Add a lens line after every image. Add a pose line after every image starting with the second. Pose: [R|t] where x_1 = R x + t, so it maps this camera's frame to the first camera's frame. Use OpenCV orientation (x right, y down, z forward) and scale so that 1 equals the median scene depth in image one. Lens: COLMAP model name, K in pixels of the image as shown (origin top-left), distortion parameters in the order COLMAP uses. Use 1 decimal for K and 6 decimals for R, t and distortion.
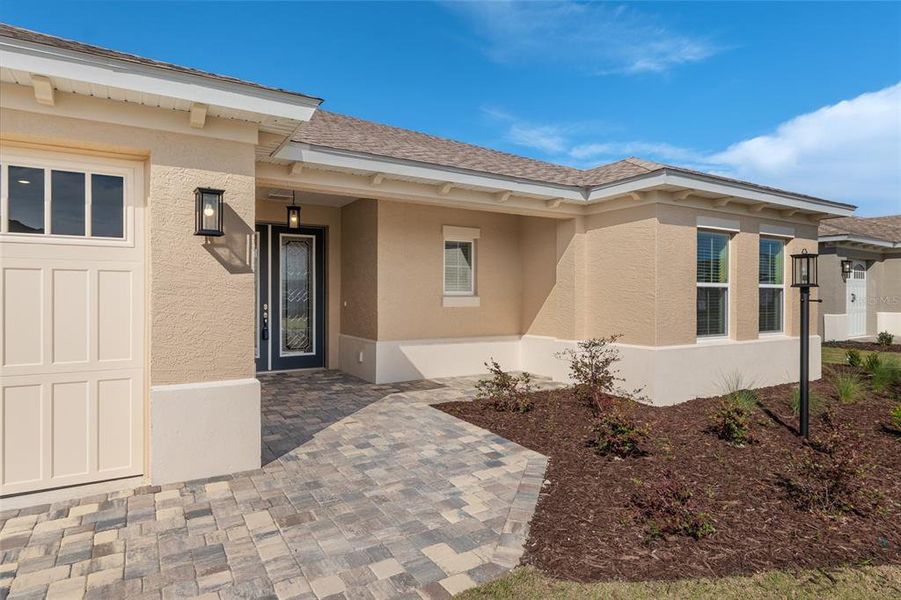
lens RADIAL K [[520.1, 0, 450.5], [0, 520.1, 300.0], [0, 0, 1]] dist [0.000422, 0.000331]
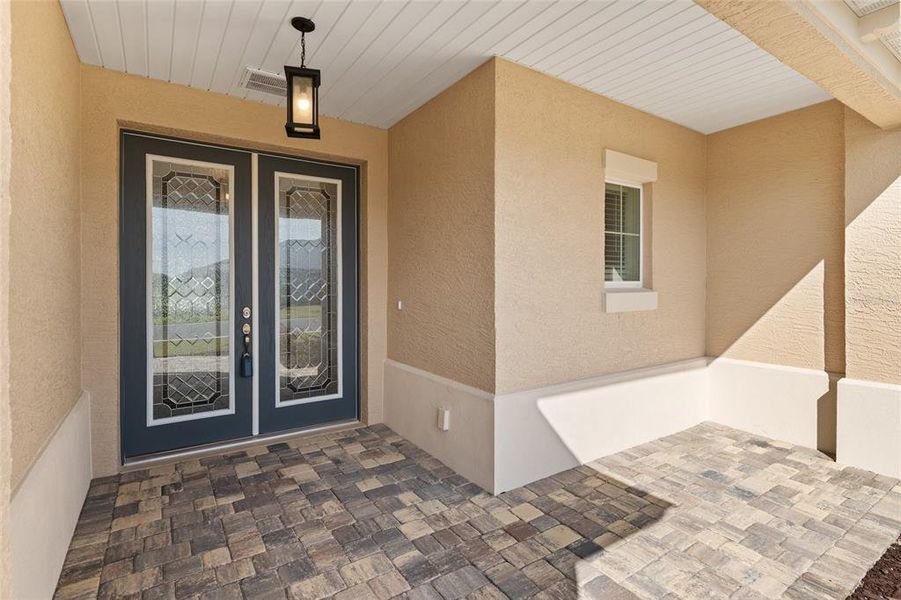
lens RADIAL K [[440.8, 0, 449.5], [0, 440.8, 284.9], [0, 0, 1]] dist [0.001606, 0.000163]
pose [[0.999334, -0.004299, 0.036231, -0.286479], [0.004472, 0.999979, -0.004683, -0.019147], [-0.036210, 0.004842, 0.999332, 0.932735]]
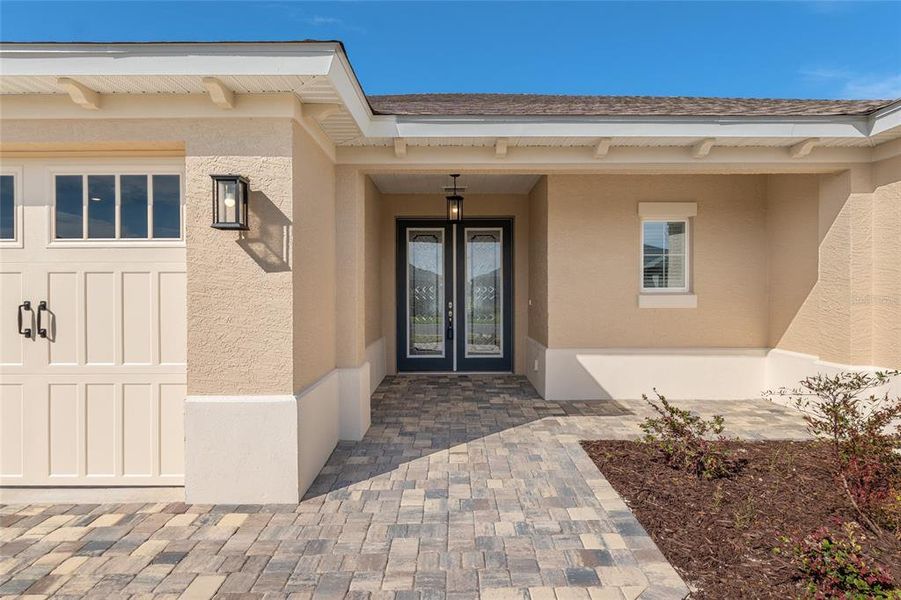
lens RADIAL K [[496.7, 0, 450.8], [0, 496.7, 294.8], [0, 0, 1]] dist [-0.000021, 0.000190]
pose [[0.852421, -0.000147, -0.522856, 0.212940], [0.000550, 1.000000, 0.000614, -0.010843], [0.522855, -0.000811, 0.852421, 0.358605]]
